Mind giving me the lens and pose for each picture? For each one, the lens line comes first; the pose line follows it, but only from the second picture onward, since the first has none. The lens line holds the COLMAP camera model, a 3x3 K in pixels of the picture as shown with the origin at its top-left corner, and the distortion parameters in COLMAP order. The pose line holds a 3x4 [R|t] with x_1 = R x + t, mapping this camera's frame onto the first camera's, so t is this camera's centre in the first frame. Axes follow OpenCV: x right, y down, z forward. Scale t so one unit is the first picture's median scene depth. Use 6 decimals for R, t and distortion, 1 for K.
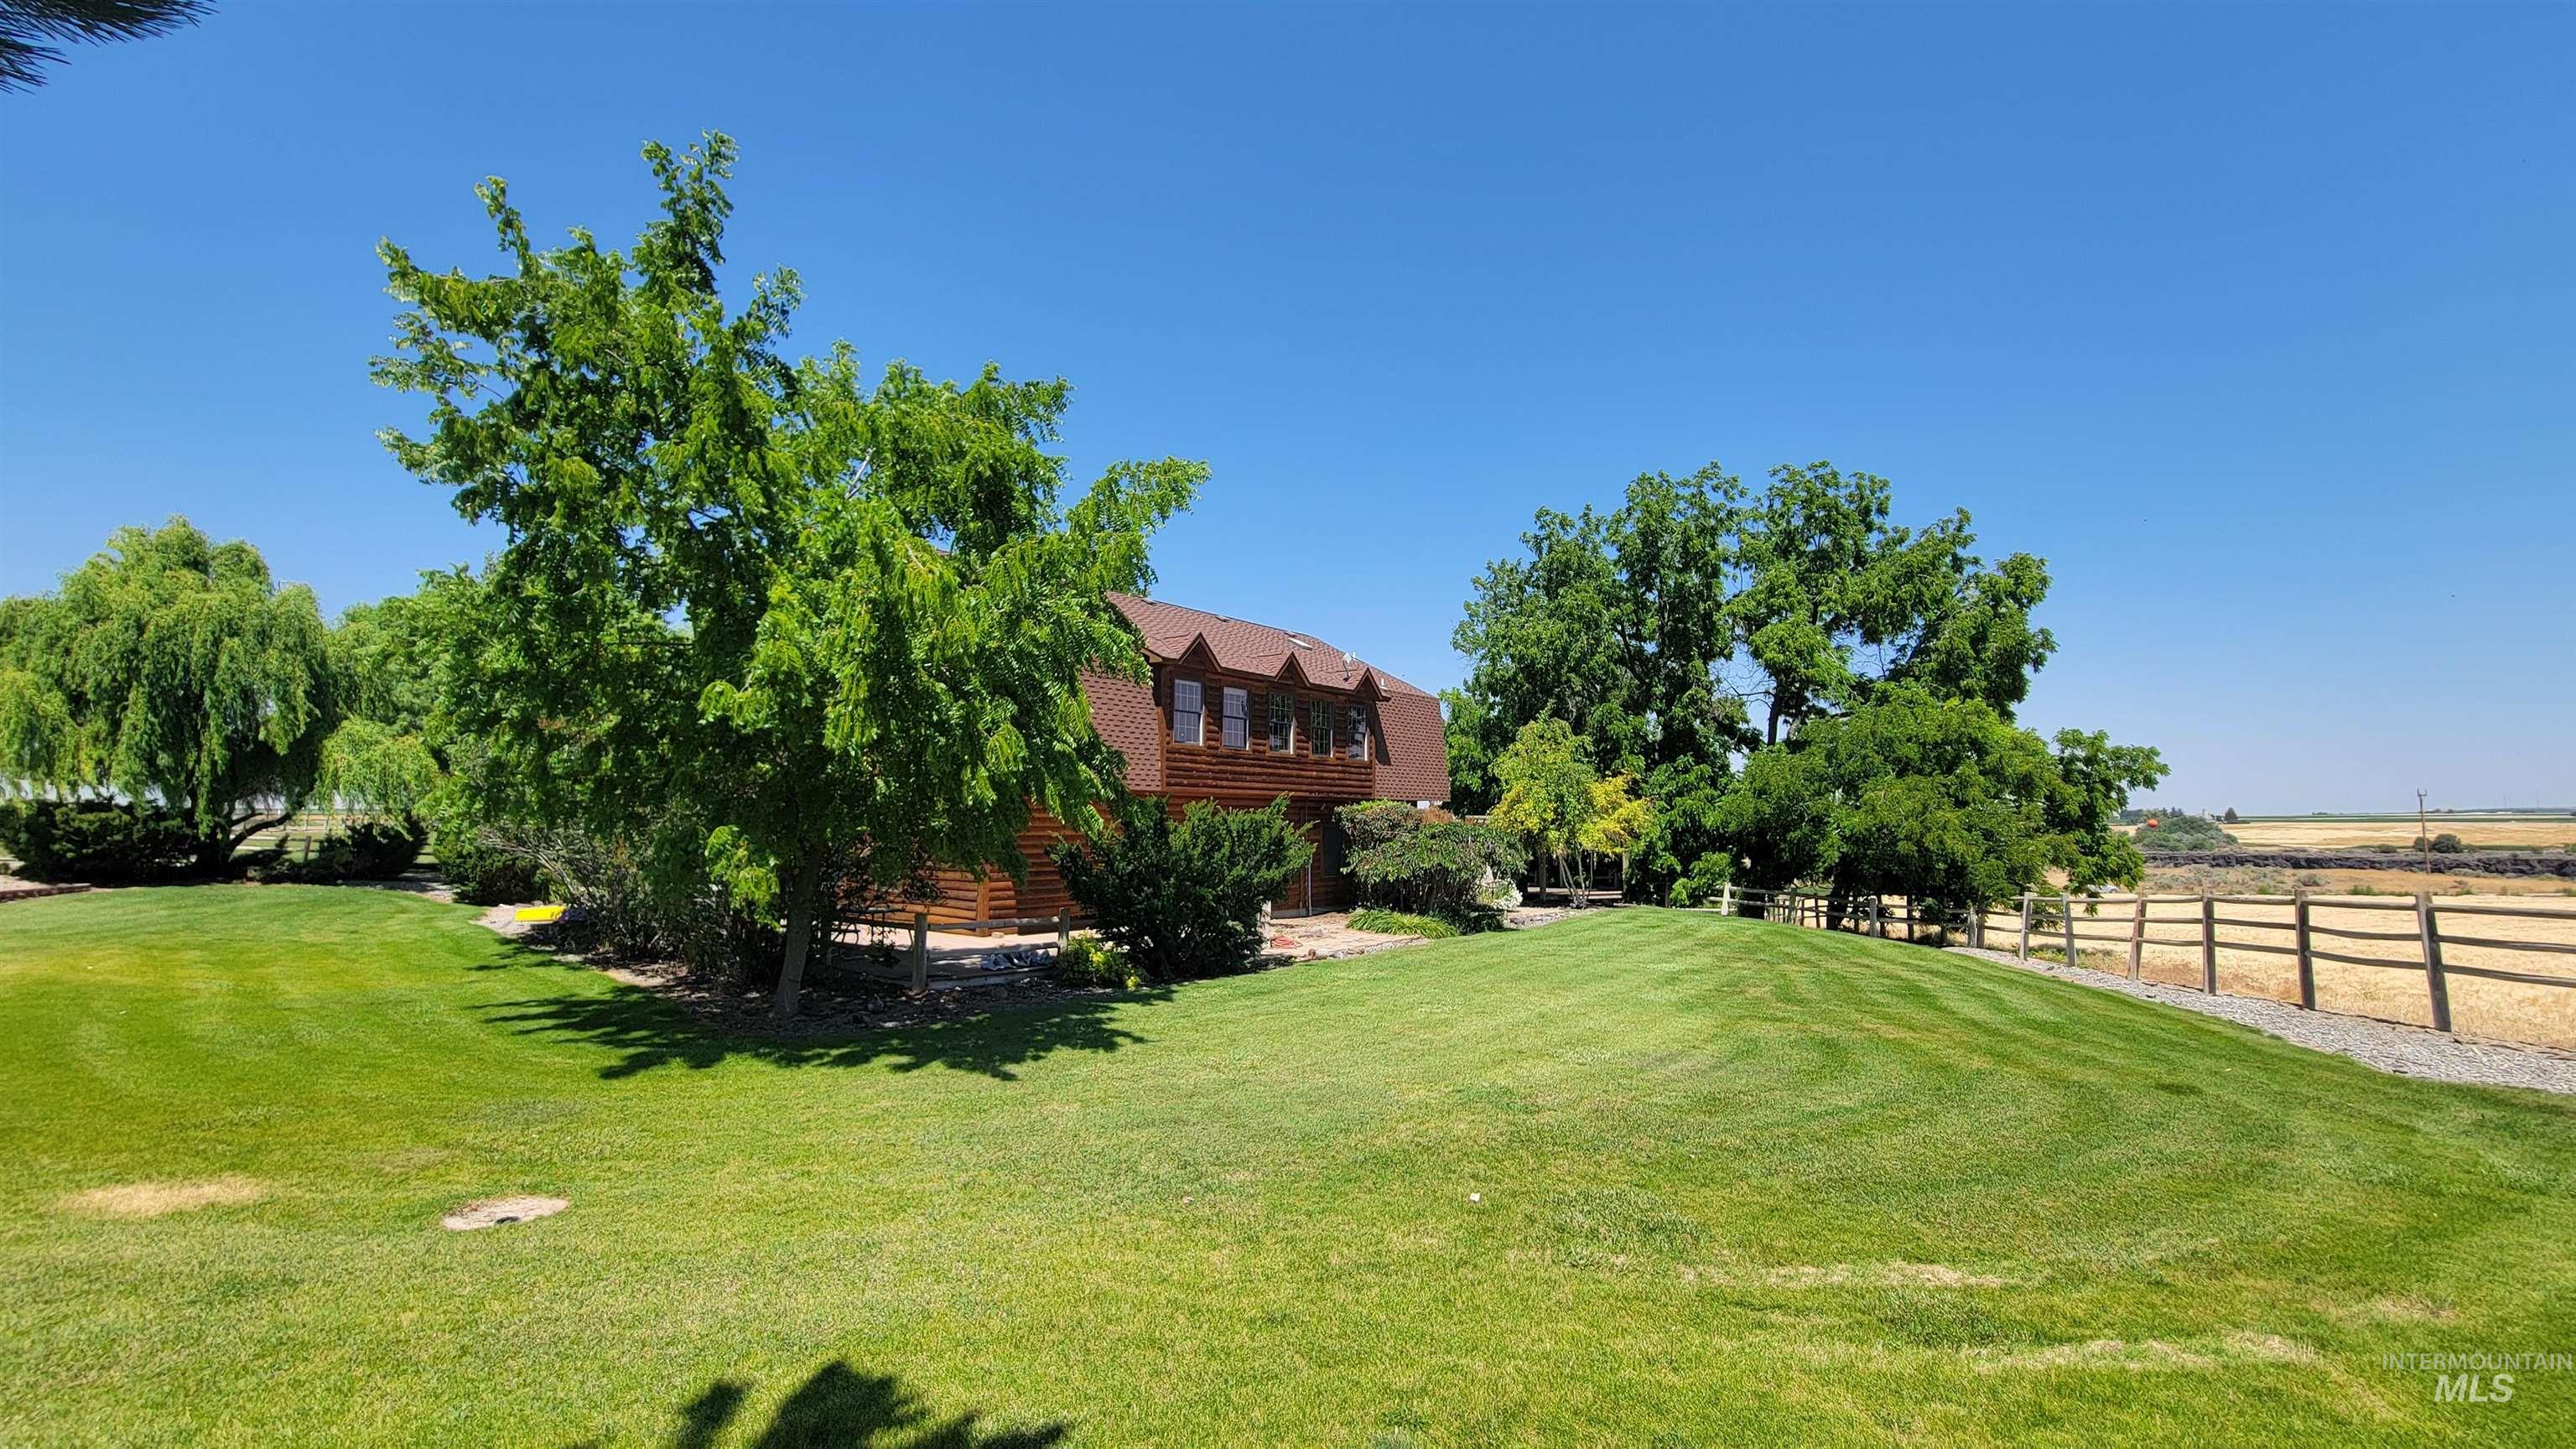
lens RADIAL K [[1058.9, 0, 1282.2], [0, 1058.9, 735.5], [0, 0, 1]] dist [-0.000093, -0.000124]
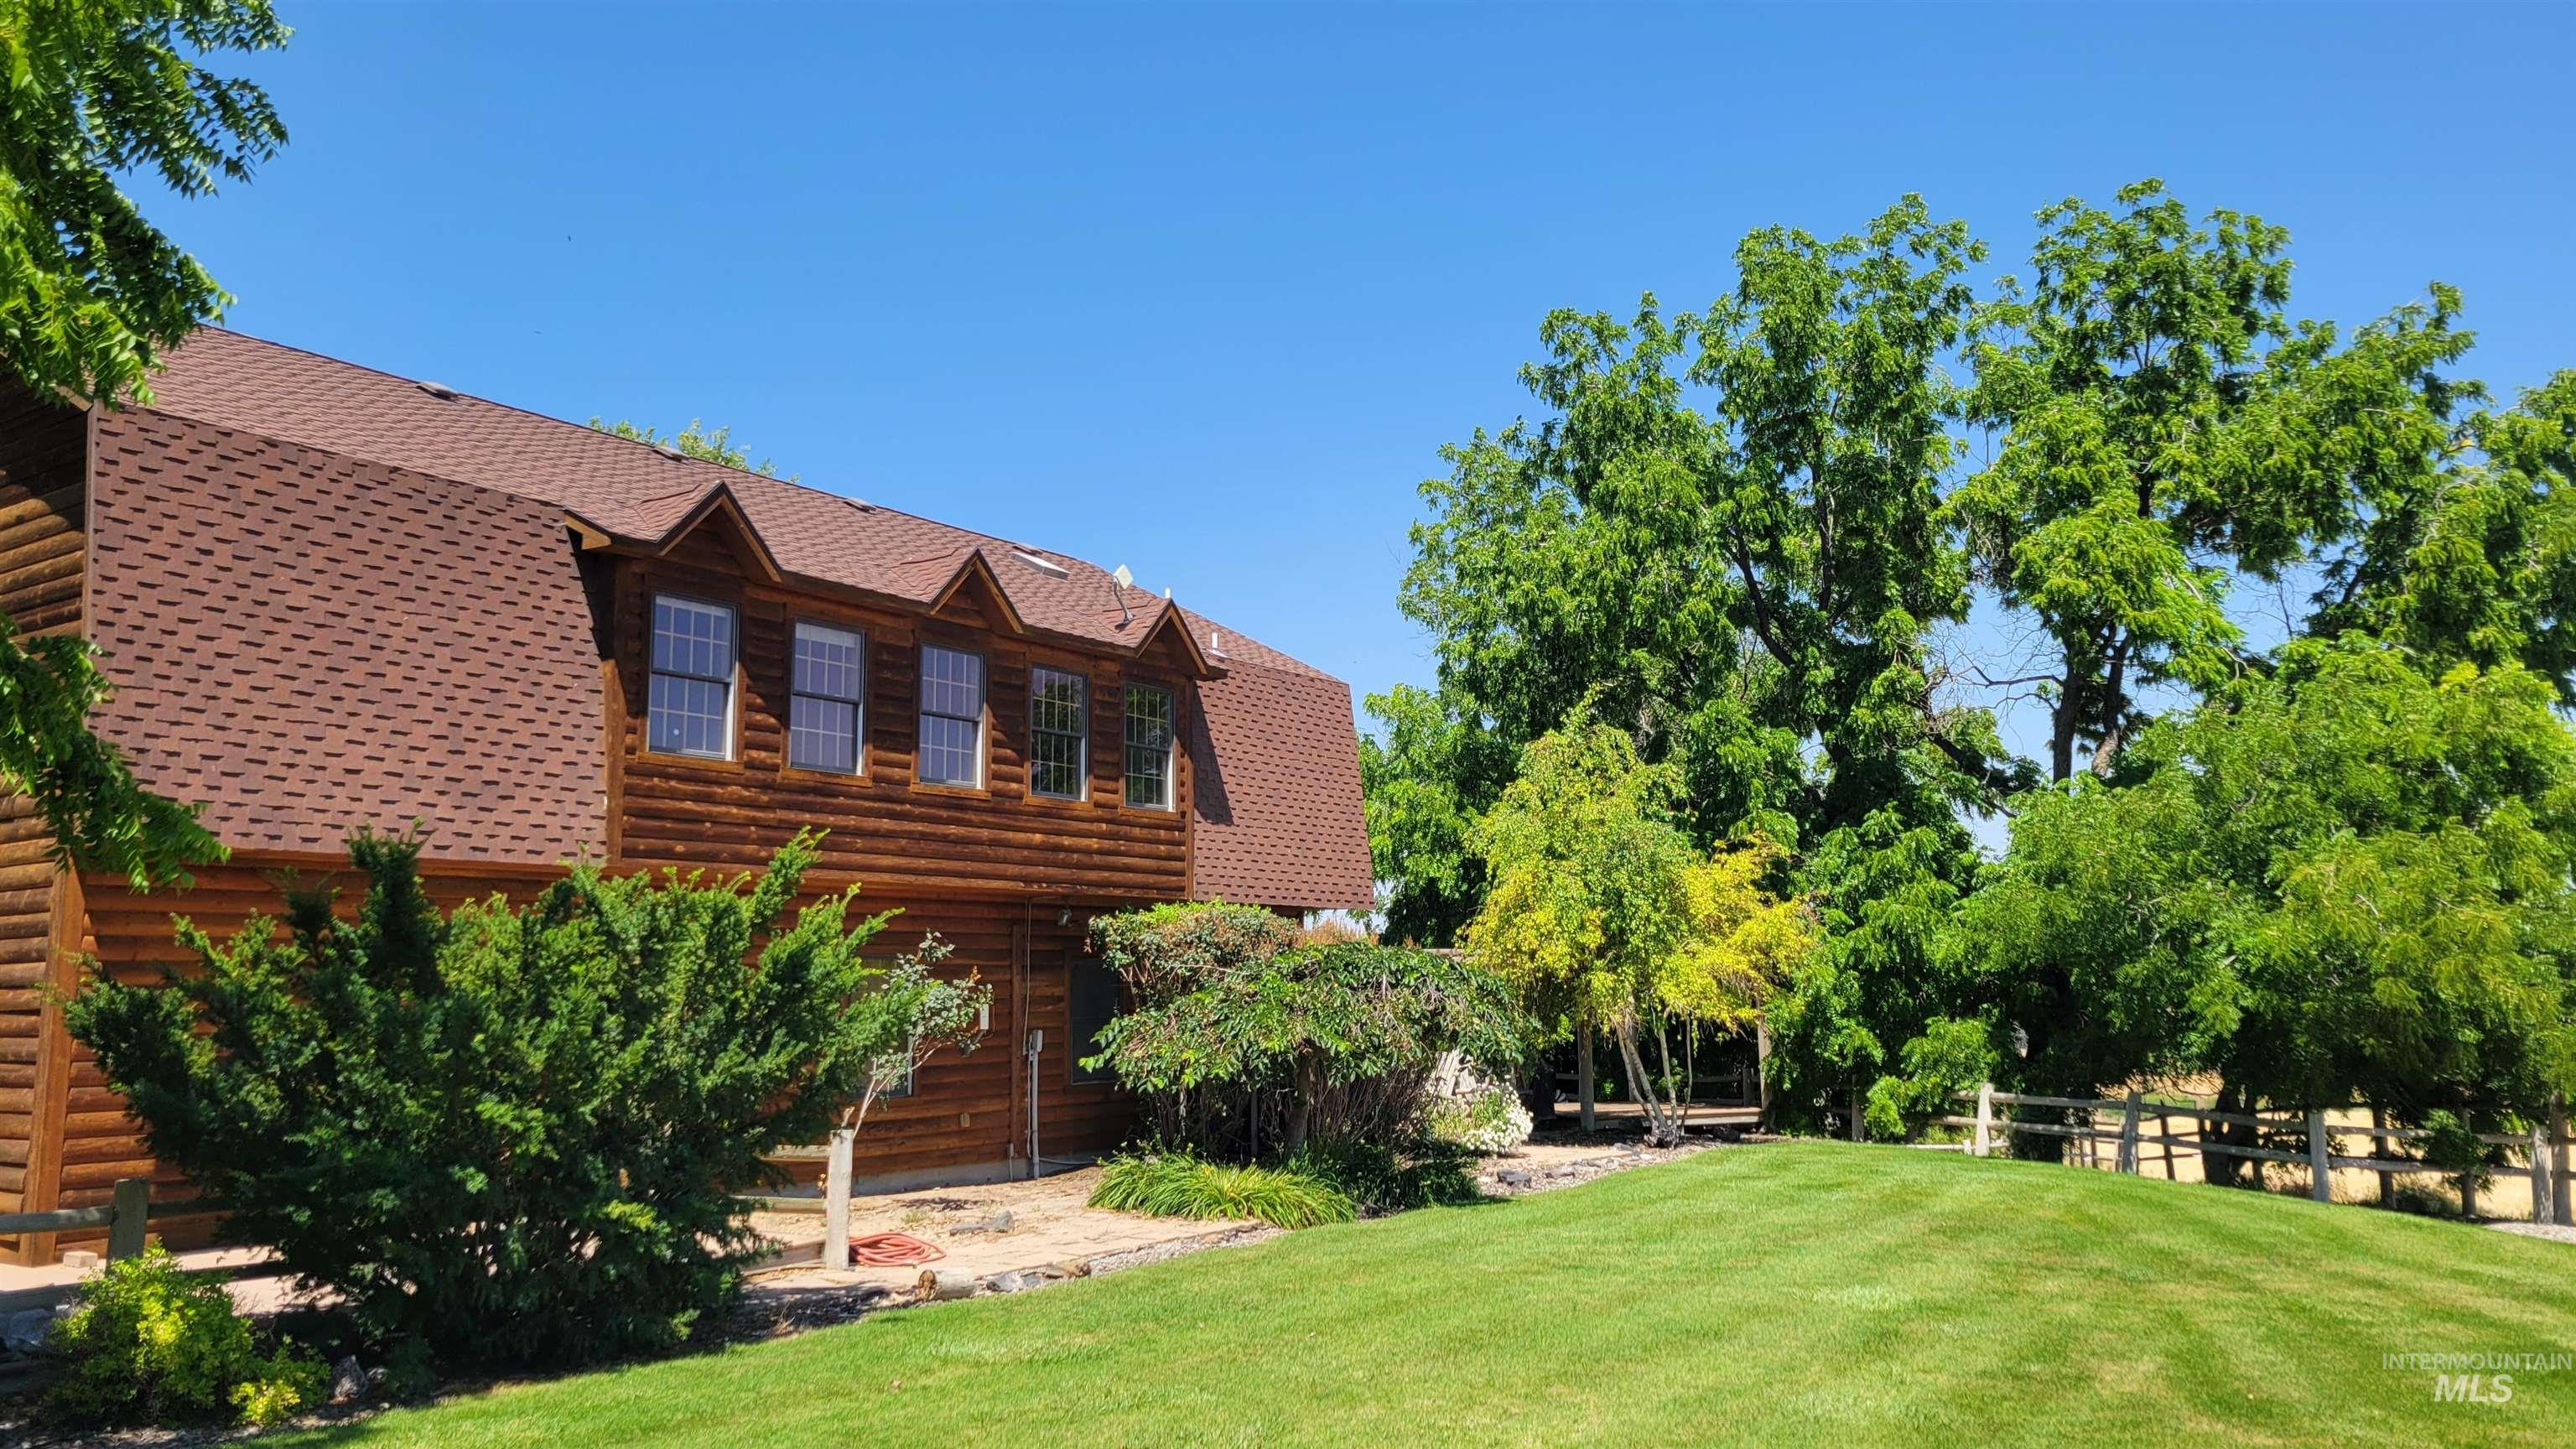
lens RADIAL K [[1824.3, 0, 1289.9], [0, 1824.3, 715.4], [0, 0, 1]] dist [0.039539, -0.006466]
pose [[0.998296, -0.007309, 0.057886, 0.078352], [0.011697, 0.997051, -0.075839, 0.038146], [-0.057161, 0.076387, 0.995438, 0.222035]]
